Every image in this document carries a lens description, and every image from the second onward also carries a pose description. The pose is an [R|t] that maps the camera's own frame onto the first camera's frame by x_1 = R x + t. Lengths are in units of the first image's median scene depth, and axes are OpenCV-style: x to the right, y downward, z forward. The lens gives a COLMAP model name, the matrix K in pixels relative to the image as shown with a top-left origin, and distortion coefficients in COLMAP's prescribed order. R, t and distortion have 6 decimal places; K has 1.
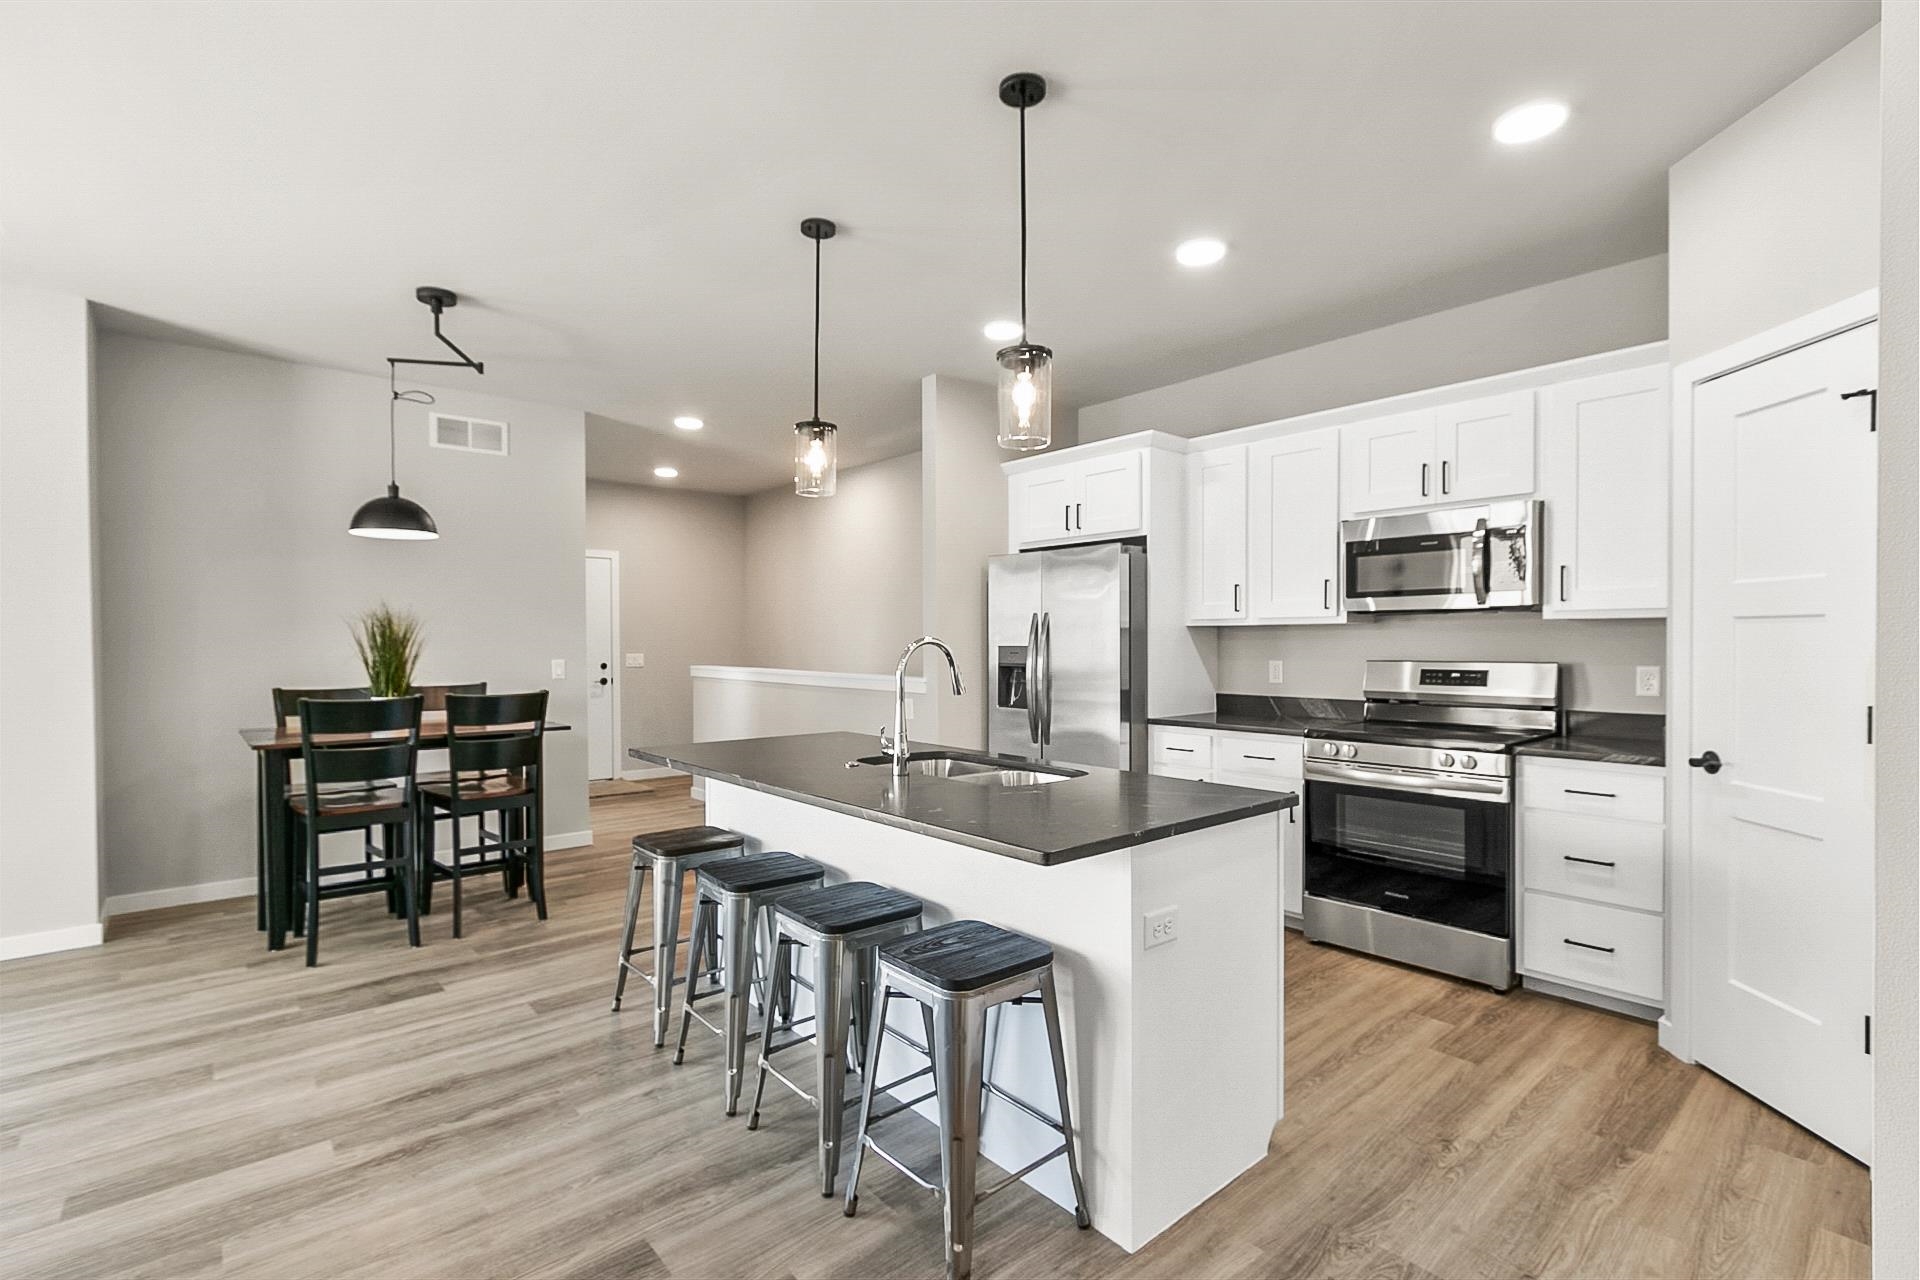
lens RADIAL K [[872.5, 0, 943.5], [0, 872.5, 649.0], [0, 0, 1]] dist [0.004296, -0.001644]
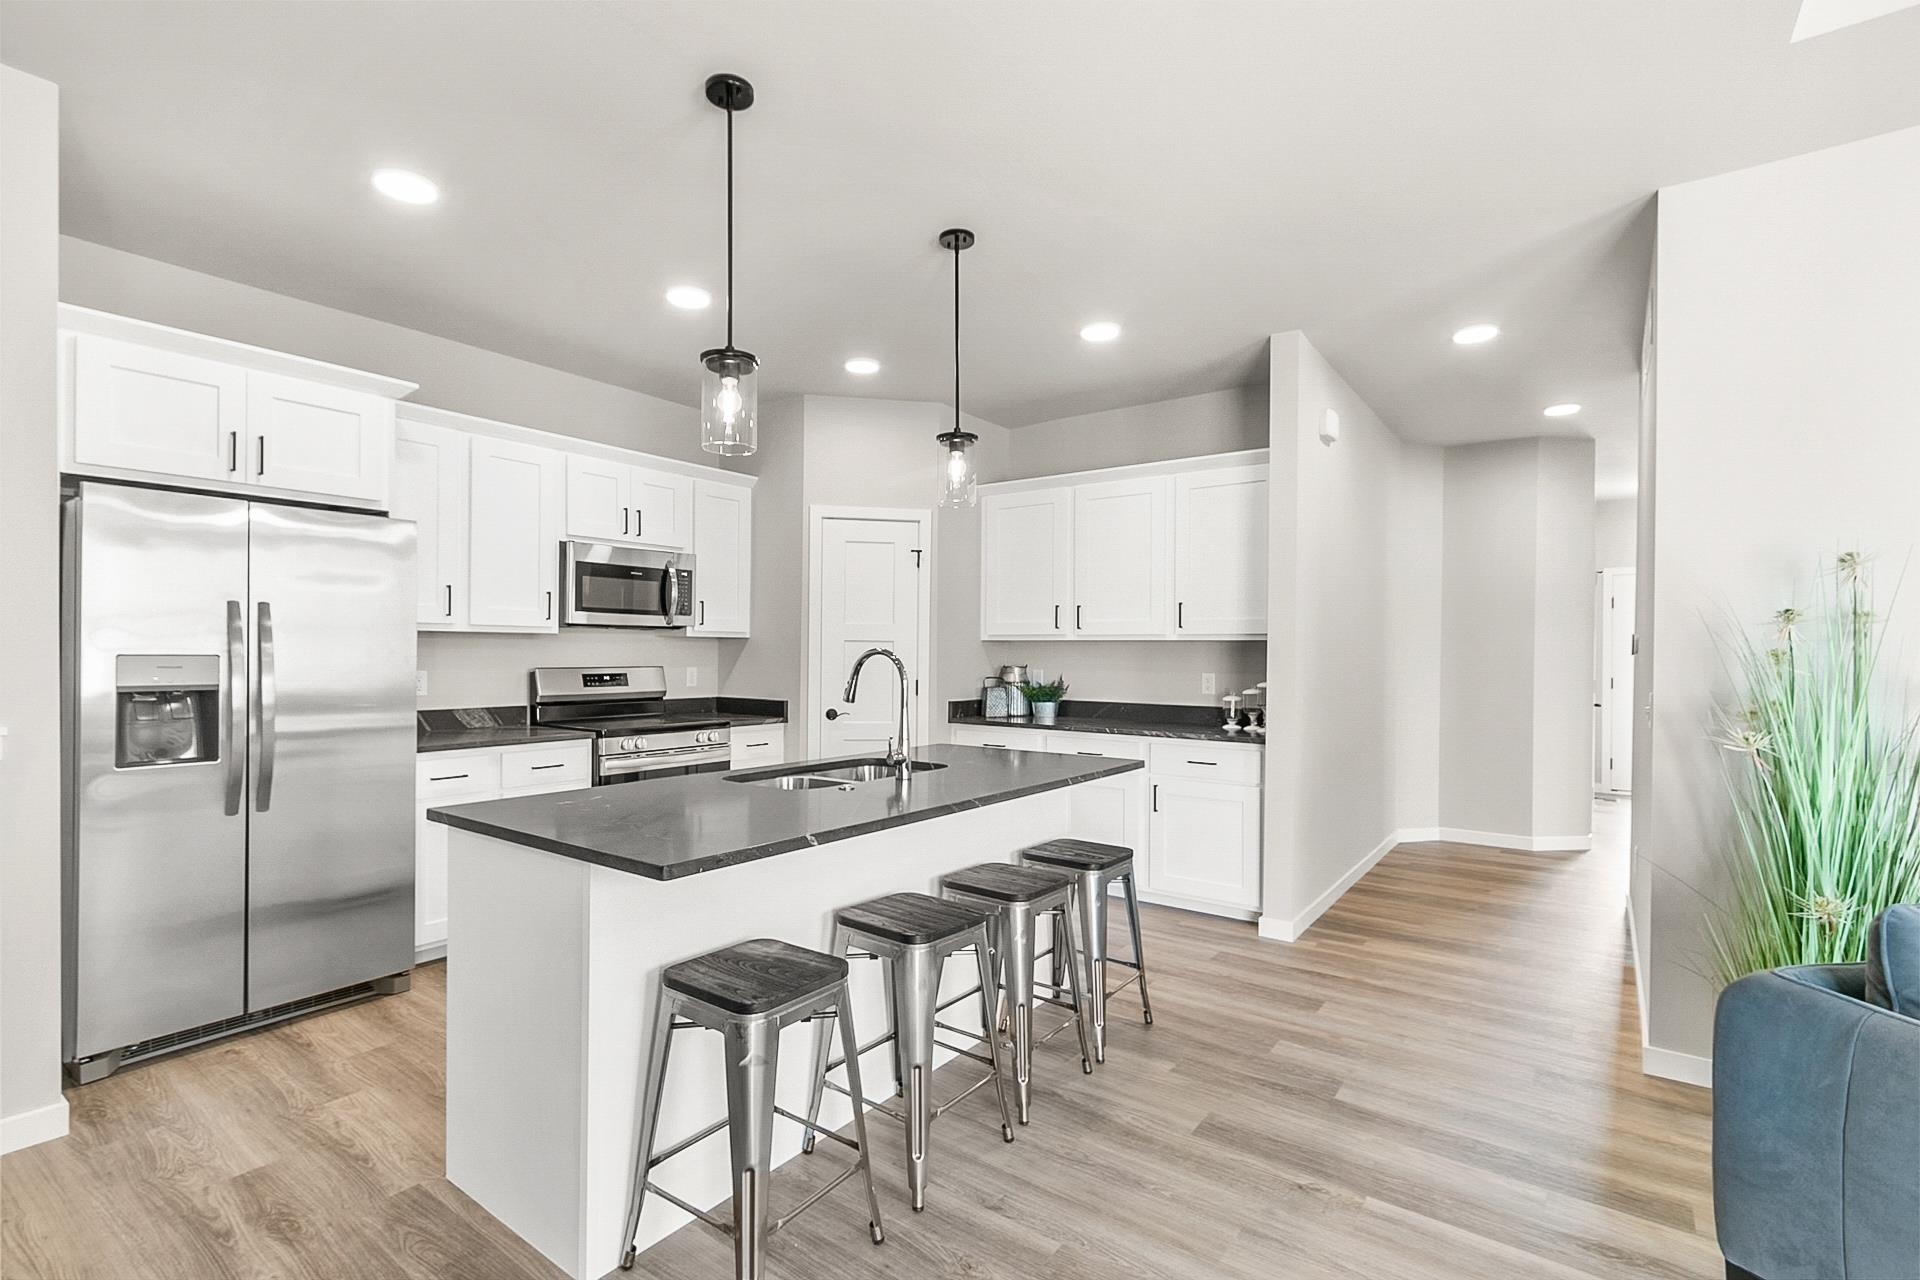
lens RADIAL K [[872.5, 0, 949.5], [0, 872.5, 650.3], [0, 0, 1]] dist [0.004296, -0.001644]
pose [[-0.221272, 0.004155, 0.975203, -0.857097], [0.001644, 0.999991, -0.003888, -0.004277], [-0.975211, 0.000743, -0.221277, 0.932578]]
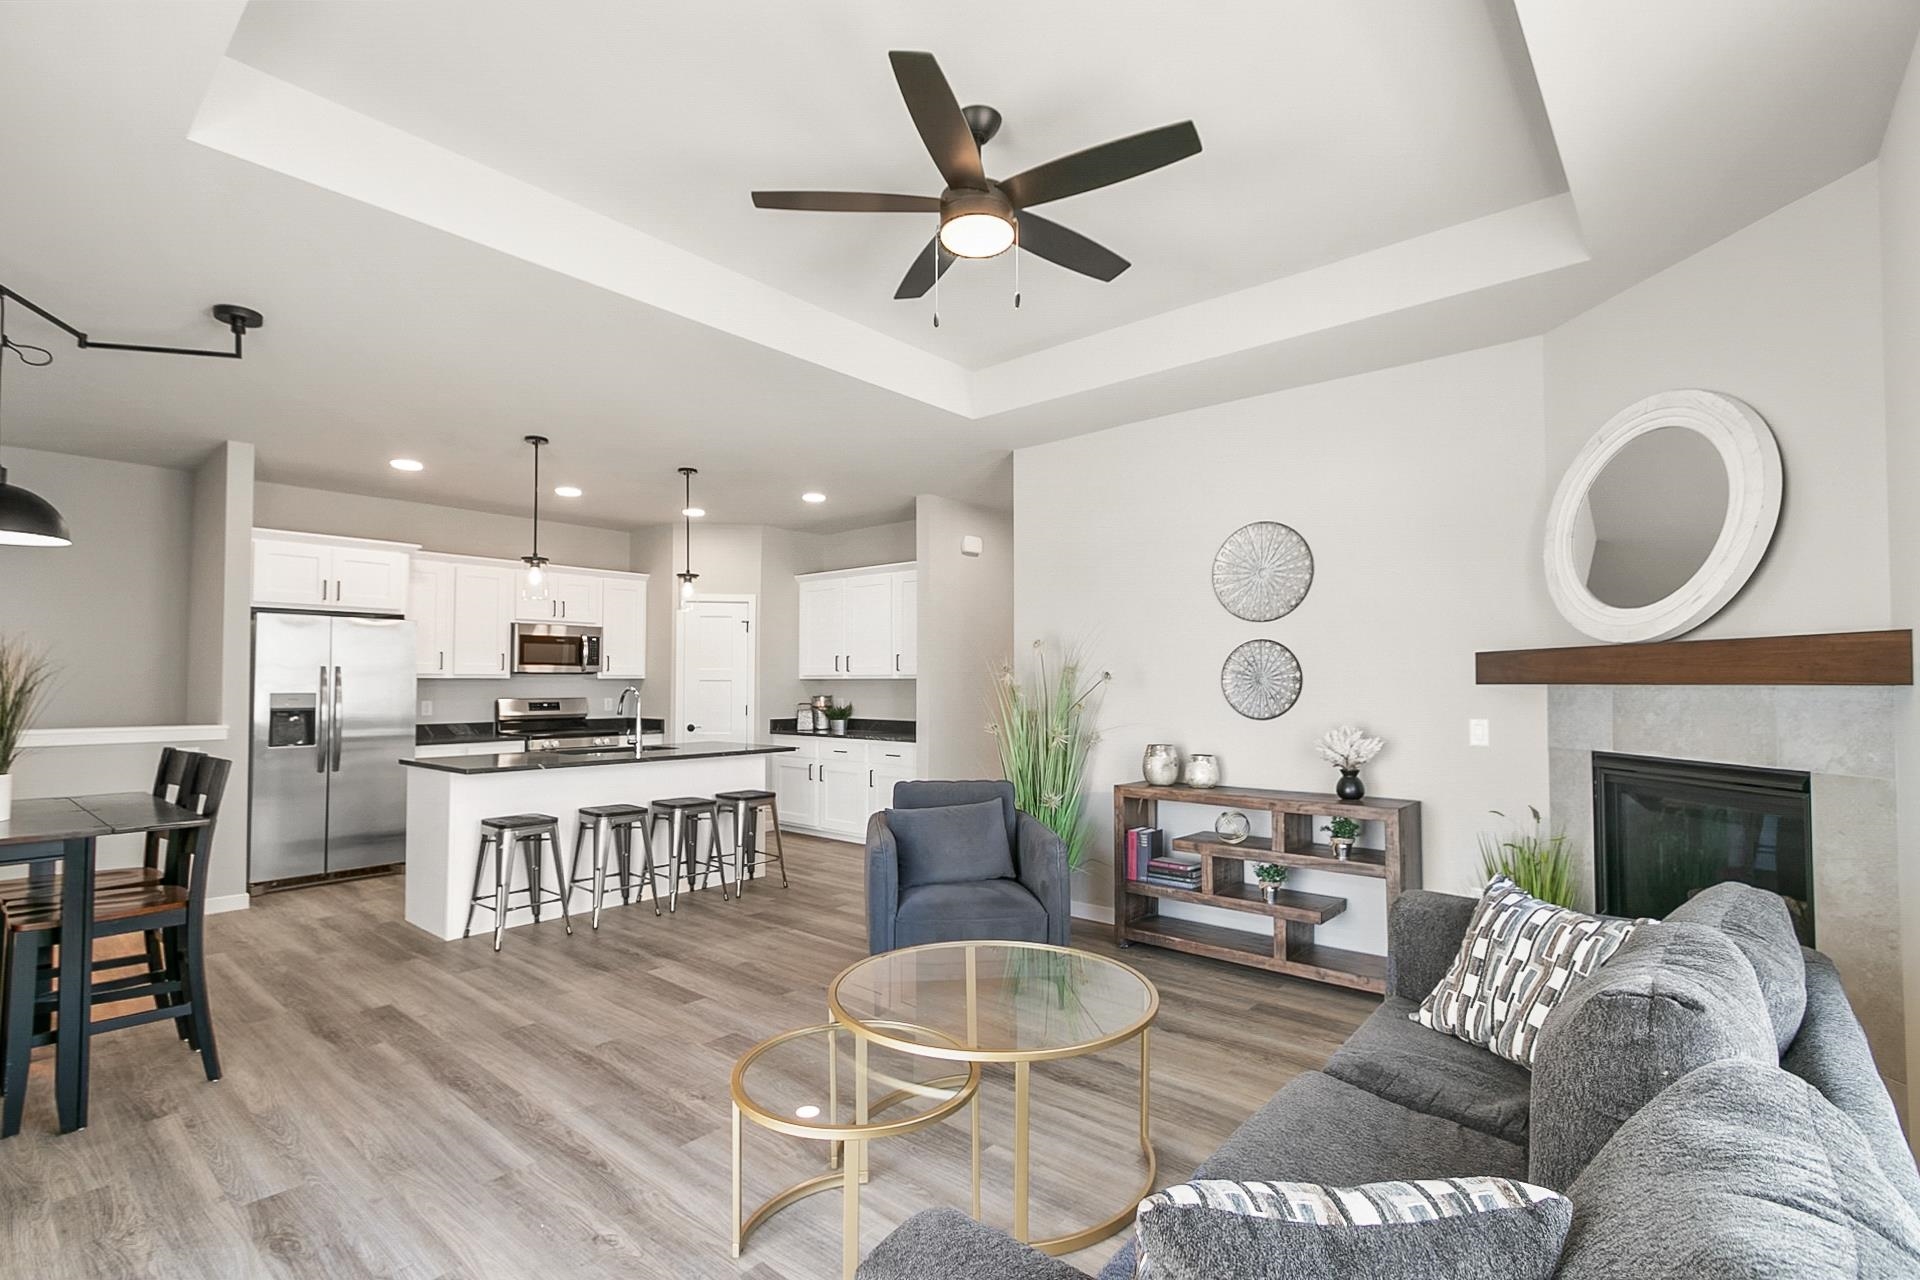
lens RADIAL K [[872.5, 0, 947.1], [0, 872.5, 646.6], [0, 0, 1]] dist [0.004296, -0.001644]
pose [[-0.151914, 0.045039, 0.987367, -1.780764], [0.009324, 0.998982, -0.044134, -0.008167], [-0.988350, 0.002502, -0.152180, 0.462280]]
